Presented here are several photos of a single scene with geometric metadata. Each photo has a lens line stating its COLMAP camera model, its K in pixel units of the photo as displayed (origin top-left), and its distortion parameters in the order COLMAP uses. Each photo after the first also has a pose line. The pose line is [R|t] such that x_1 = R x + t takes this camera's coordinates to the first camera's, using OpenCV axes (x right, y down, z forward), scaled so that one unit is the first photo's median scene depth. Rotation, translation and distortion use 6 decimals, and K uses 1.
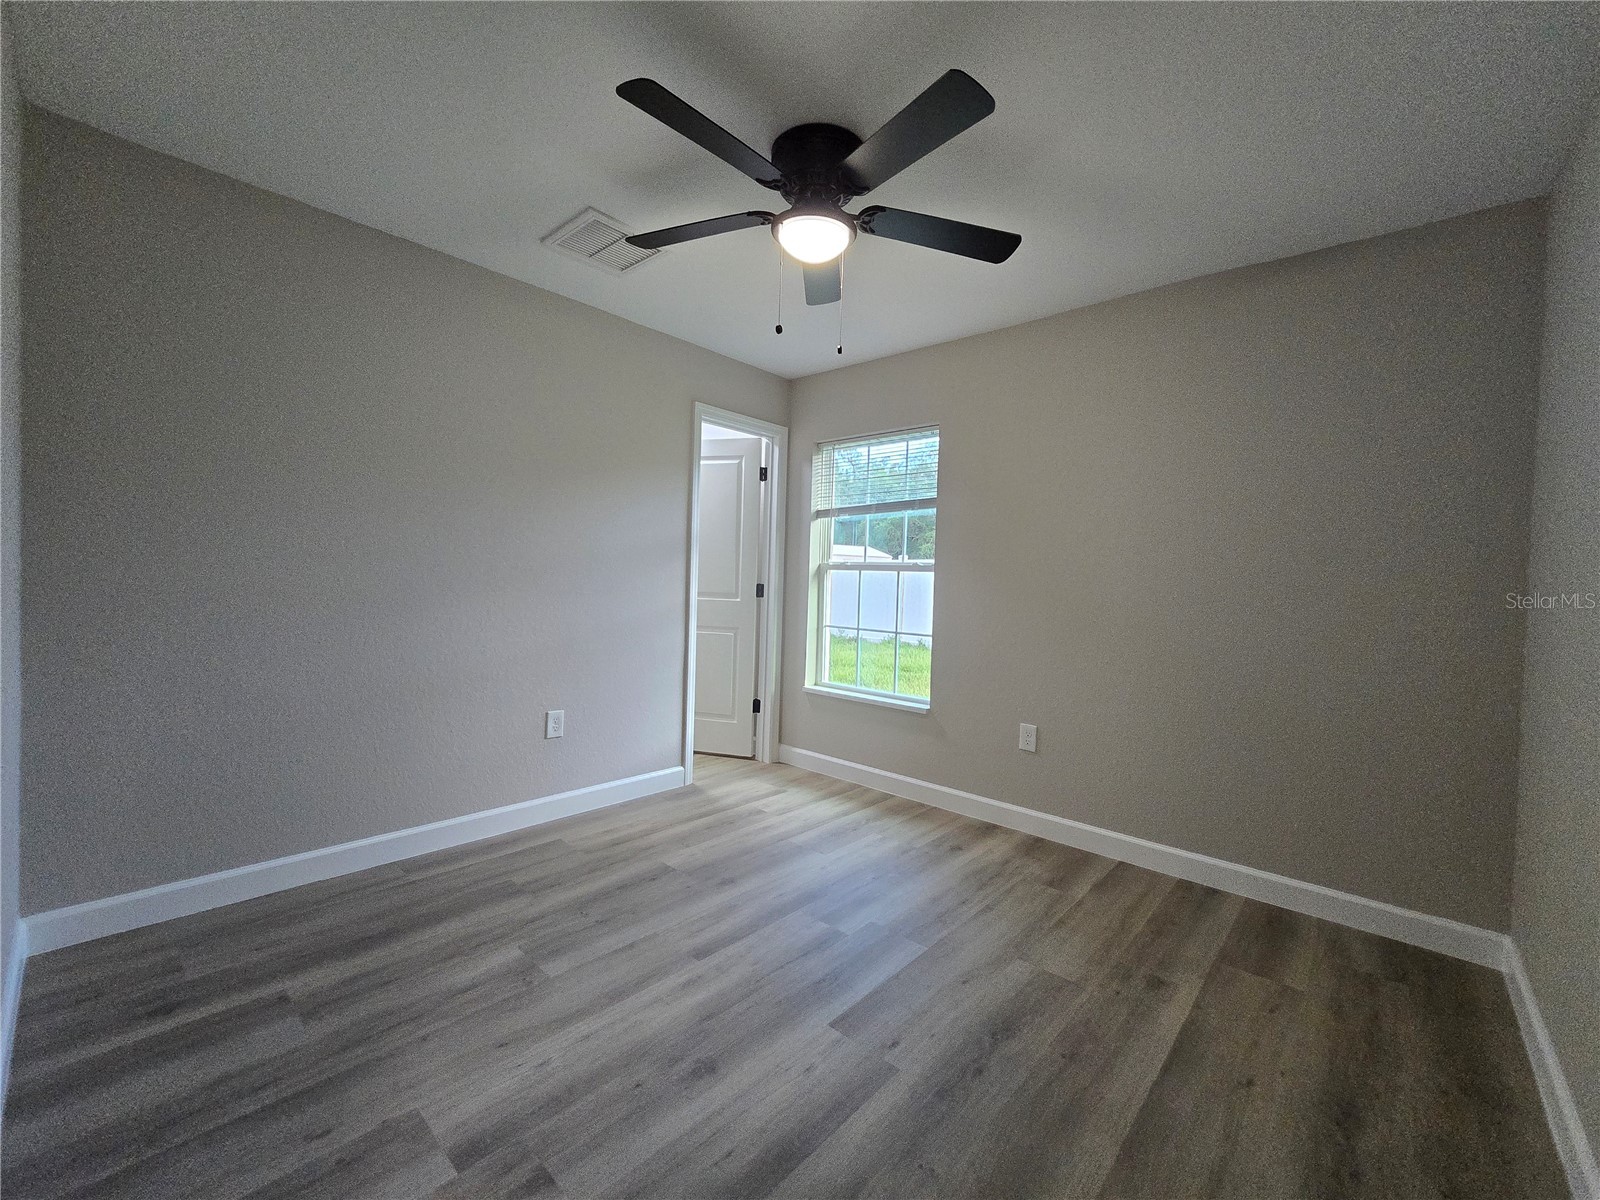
lens RADIAL K [[657.1, 0, 808.3], [0, 657.1, 600.1], [0, 0, 1]] dist [-0.005353, 0.000599]
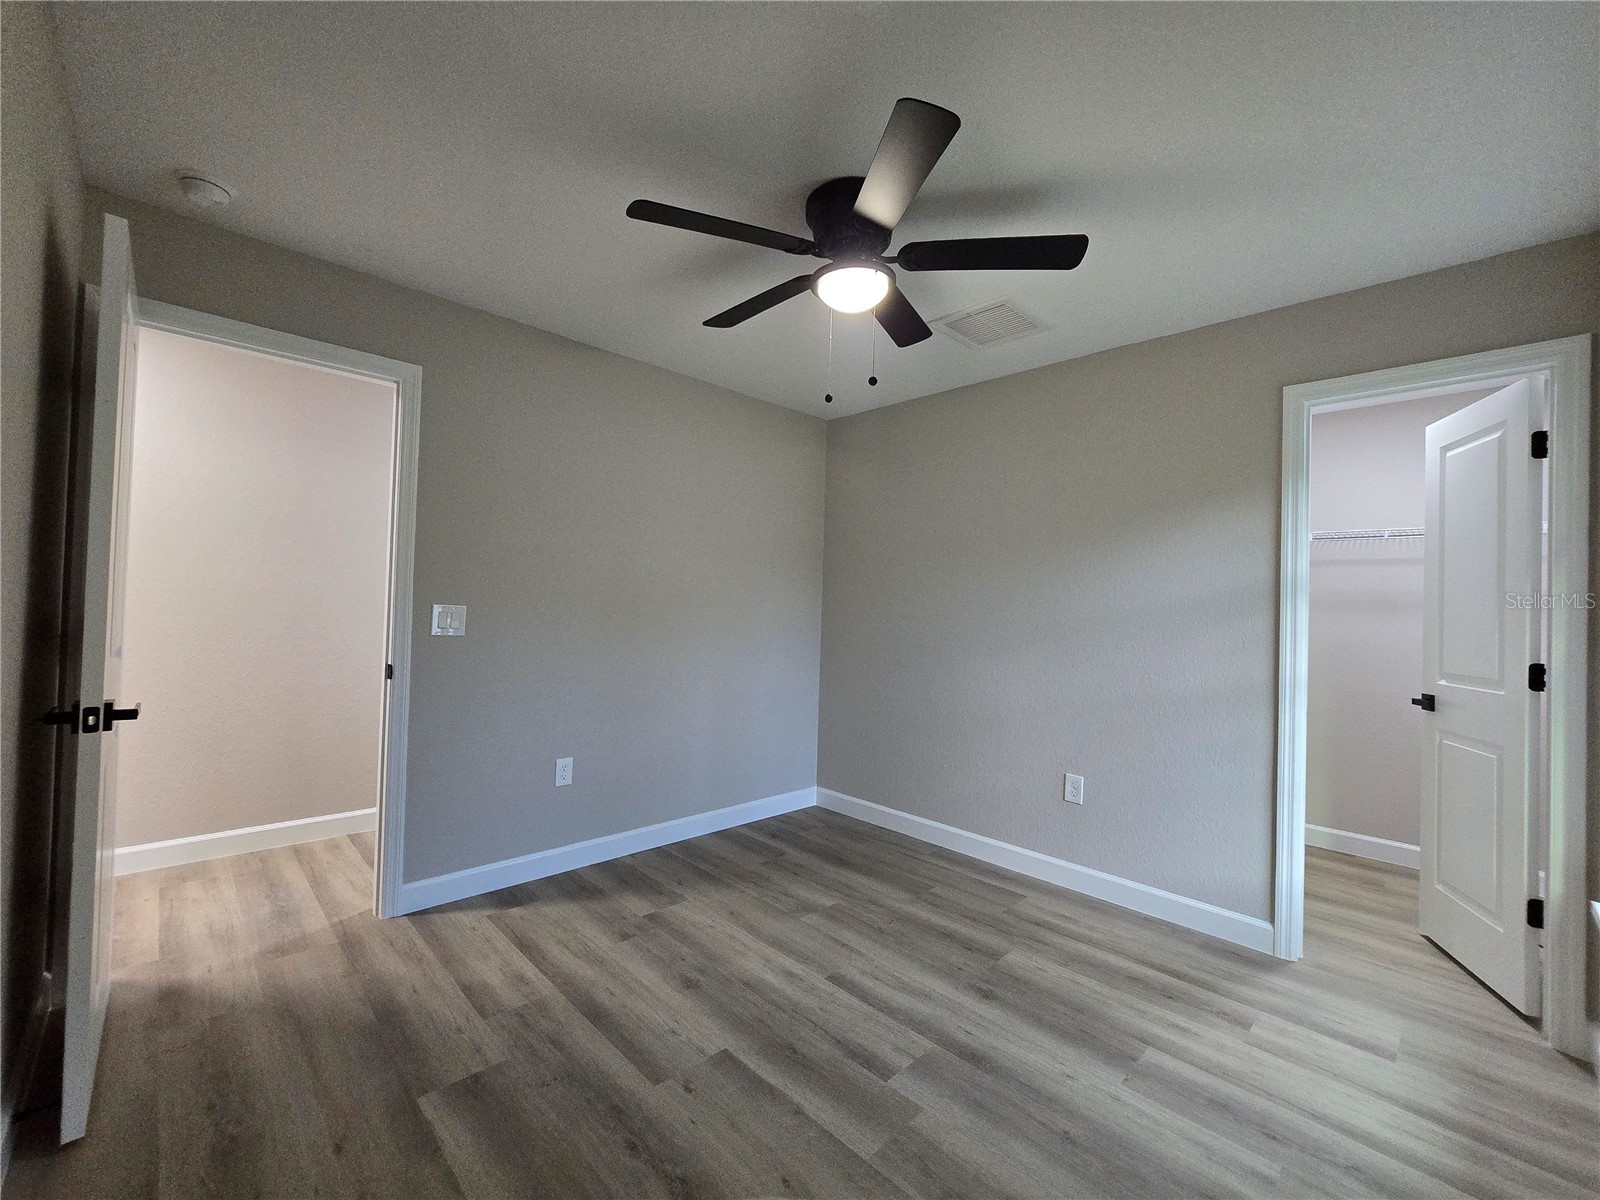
lens RADIAL K [[657.1, 0, 786.7], [0, 657.1, 597.4], [0, 0, 1]] dist [-0.005353, 0.000599]
pose [[-0.074274, -0.048971, -0.996035, 0.717231], [-0.064466, 0.996940, -0.044208, -0.025656], [0.995152, 0.060927, -0.077204, 0.730309]]
